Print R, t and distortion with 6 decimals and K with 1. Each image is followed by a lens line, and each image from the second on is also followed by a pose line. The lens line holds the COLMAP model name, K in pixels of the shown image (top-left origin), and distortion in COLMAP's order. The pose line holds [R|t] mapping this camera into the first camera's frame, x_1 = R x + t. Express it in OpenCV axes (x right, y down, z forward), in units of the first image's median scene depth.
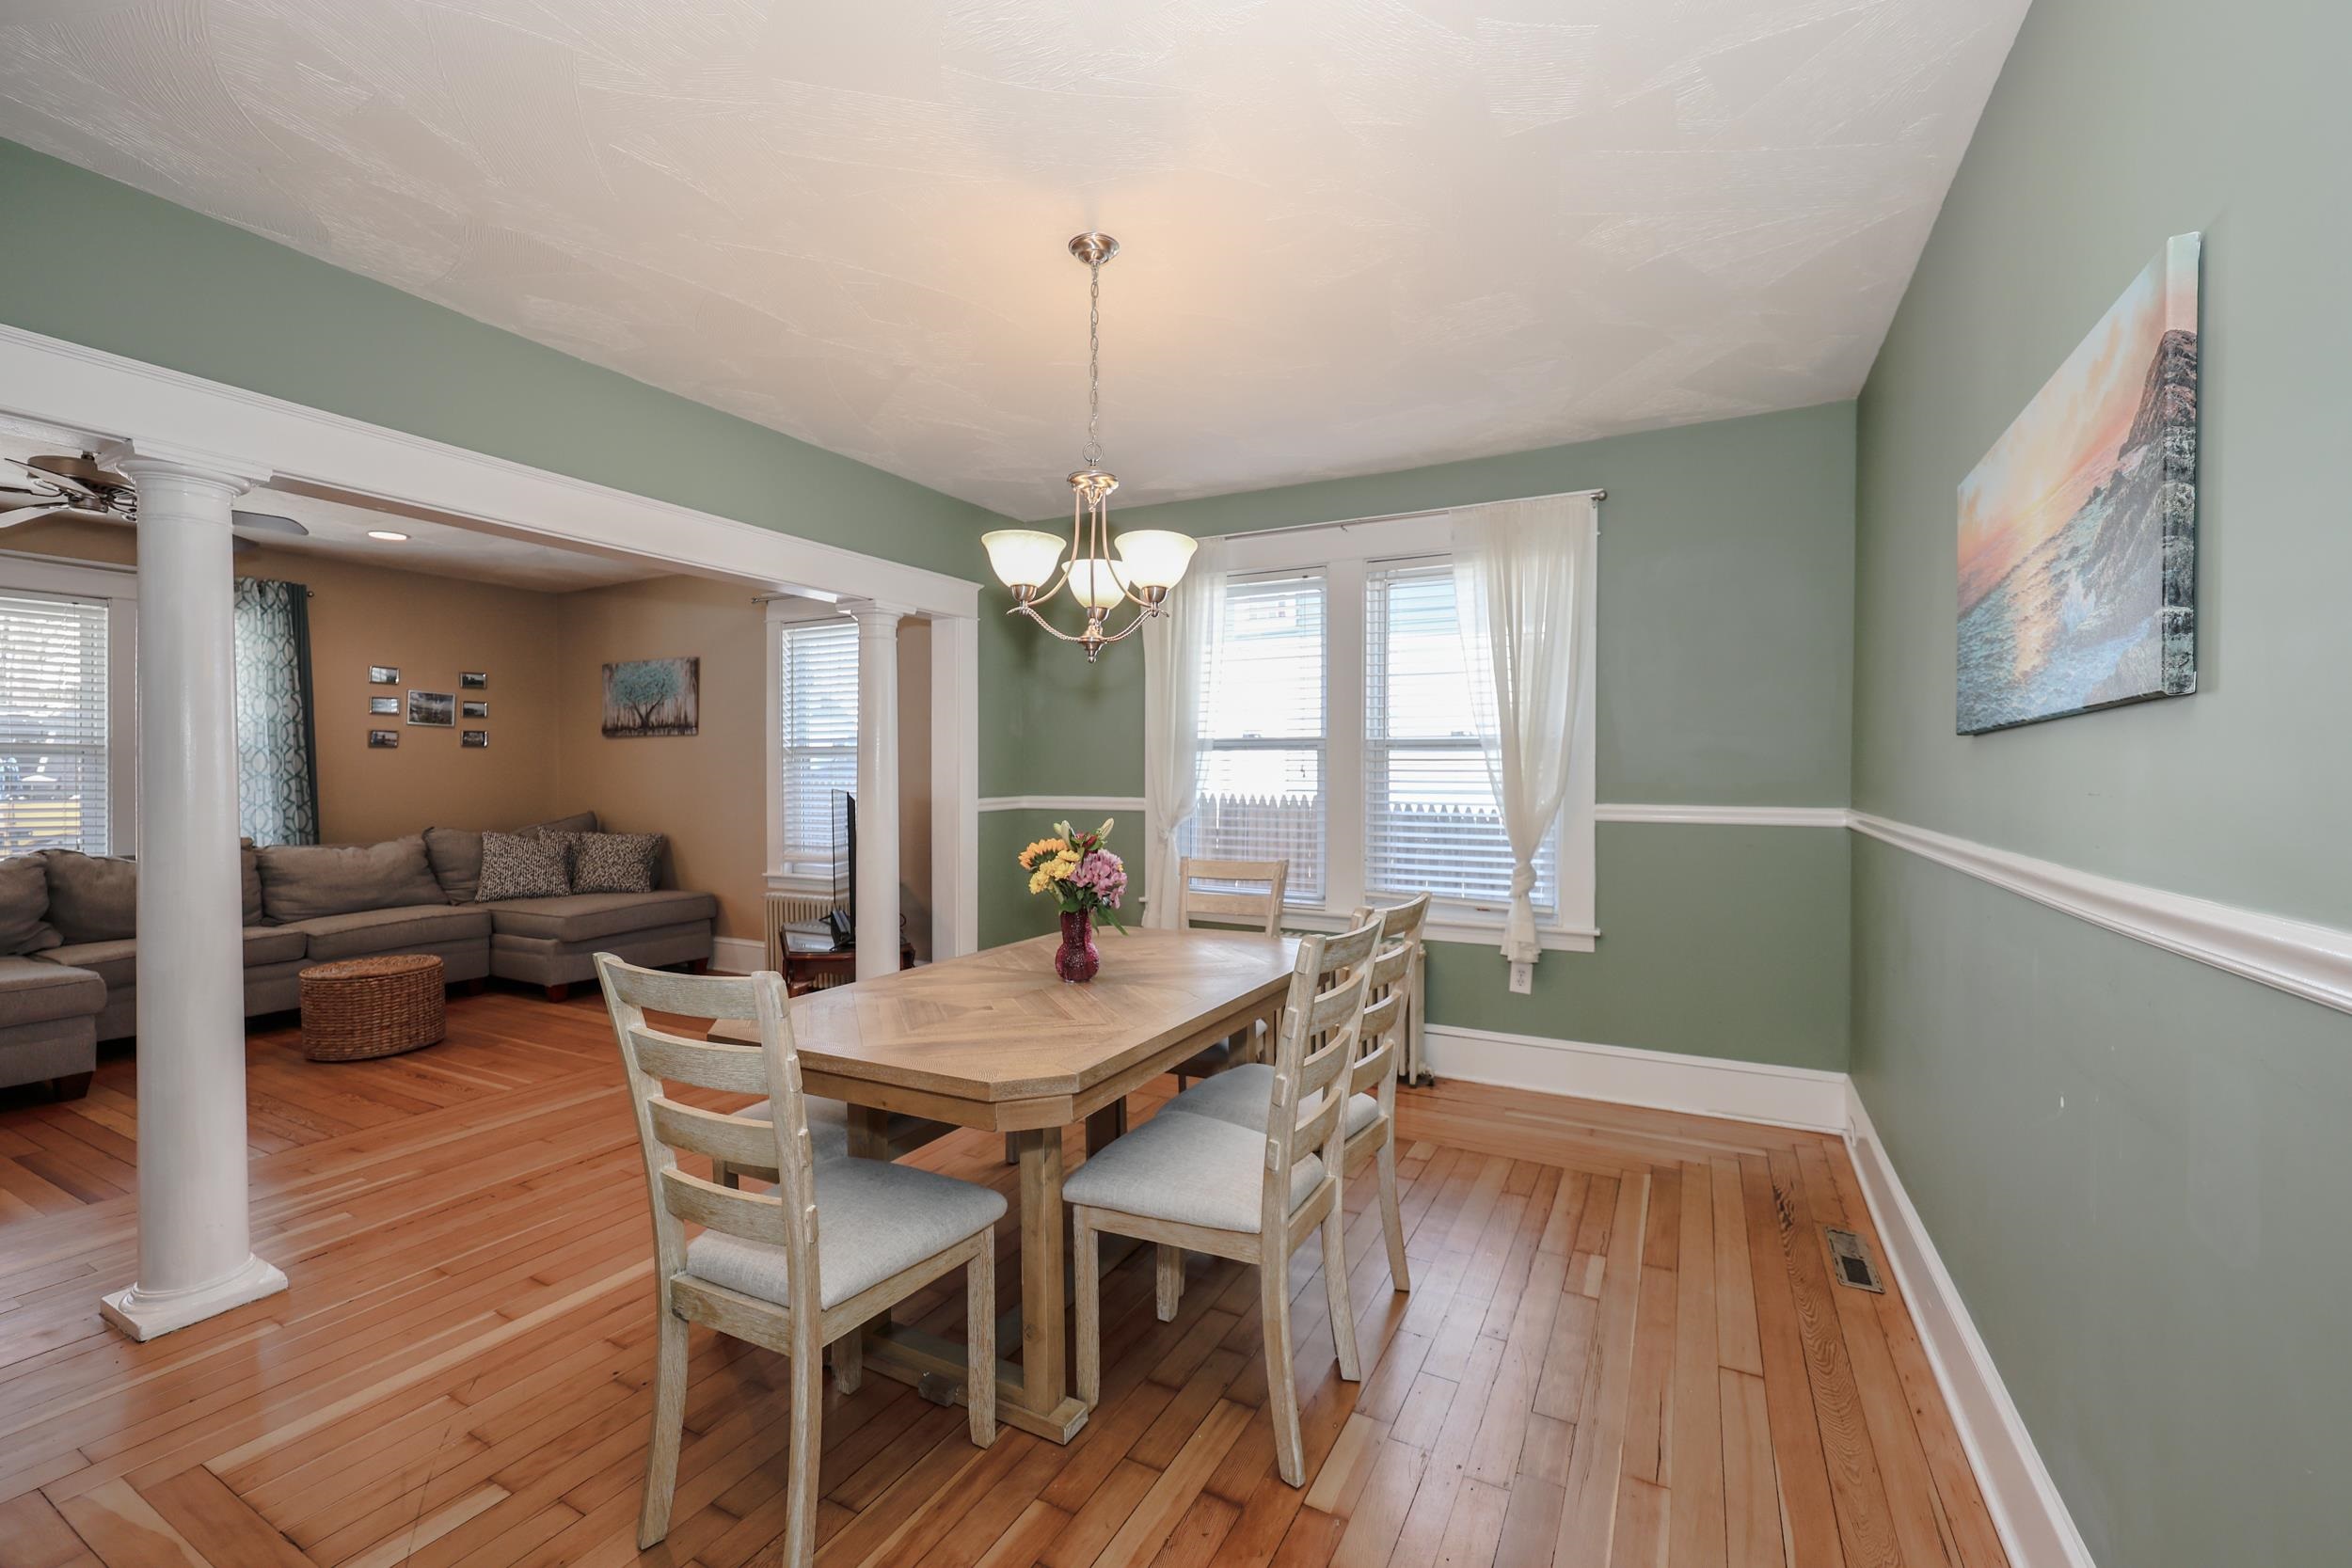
lens RADIAL K [[983.3, 0, 1176.0], [0, 983.3, 784.0], [0, 0, 1]] dist [-0.002235, -0.000205]
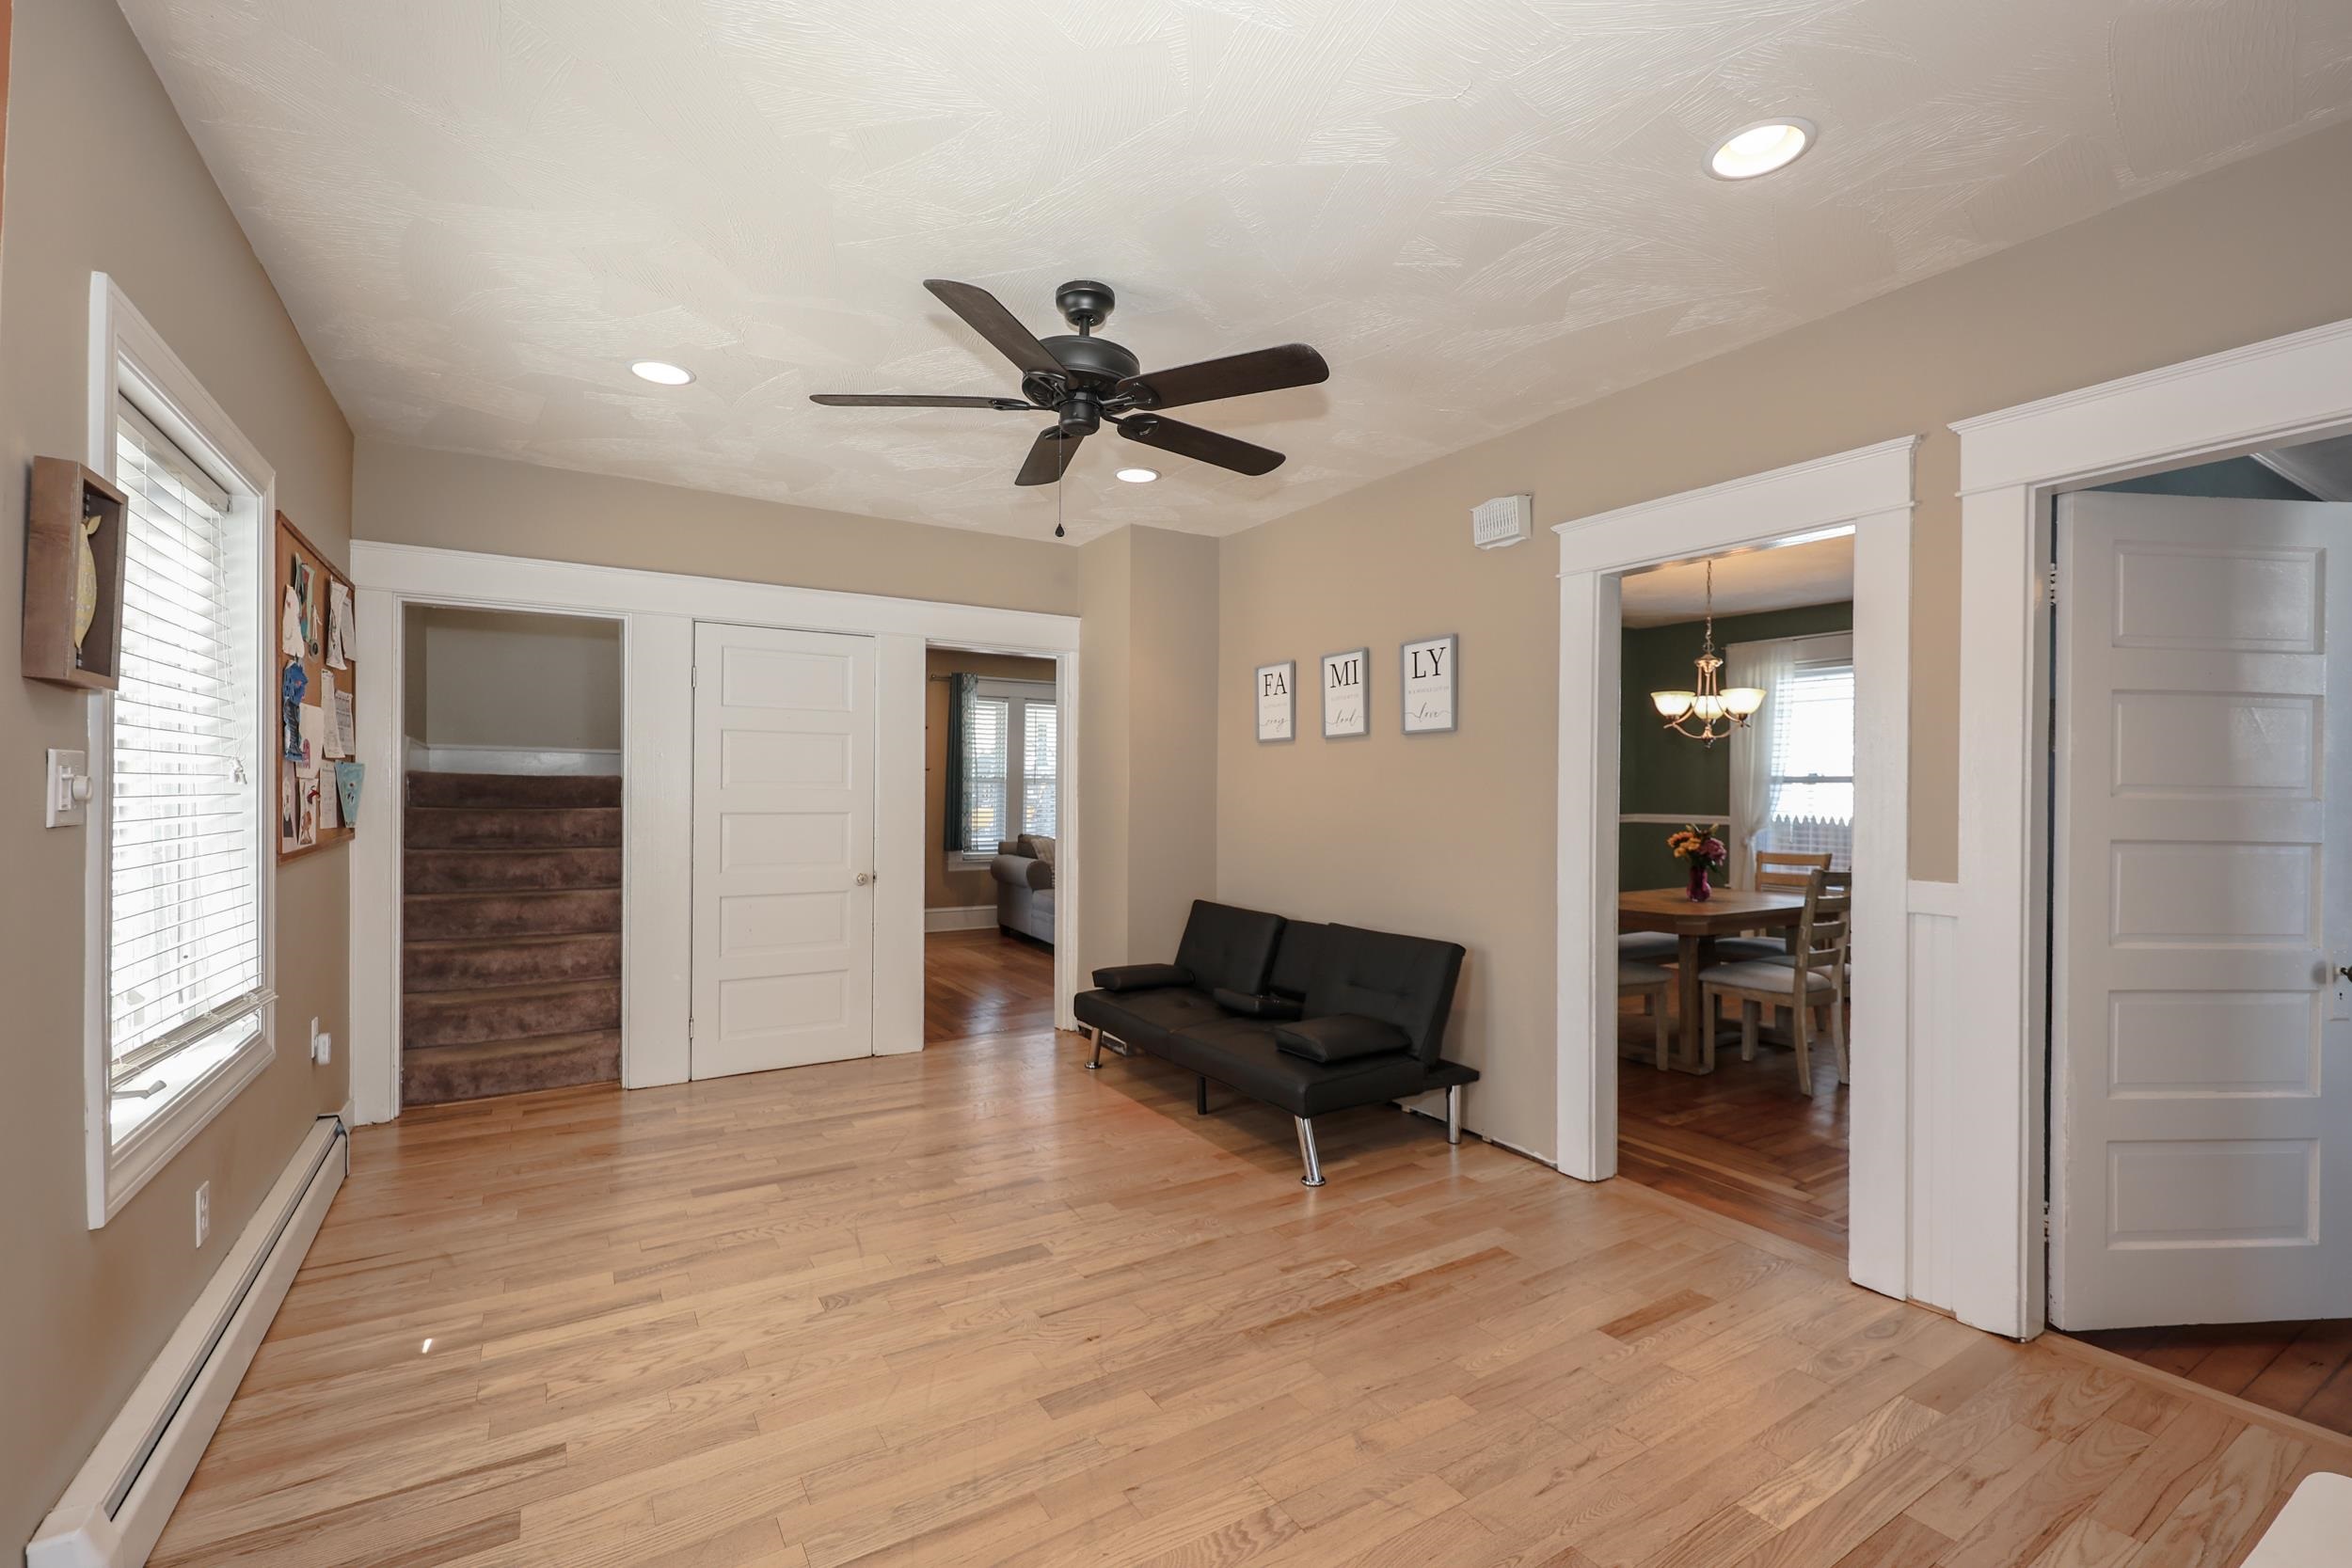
lens RADIAL K [[1004.0, 0, 1177.2], [0, 1004.0, 793.3], [0, 0, 1]] dist [-0.003238, -0.000176]
pose [[0.865275, 0.003621, -0.501285, 0.008787], [-0.009756, 0.999906, -0.009618, 0.004175], [0.501203, 0.013213, 0.865229, -1.401309]]
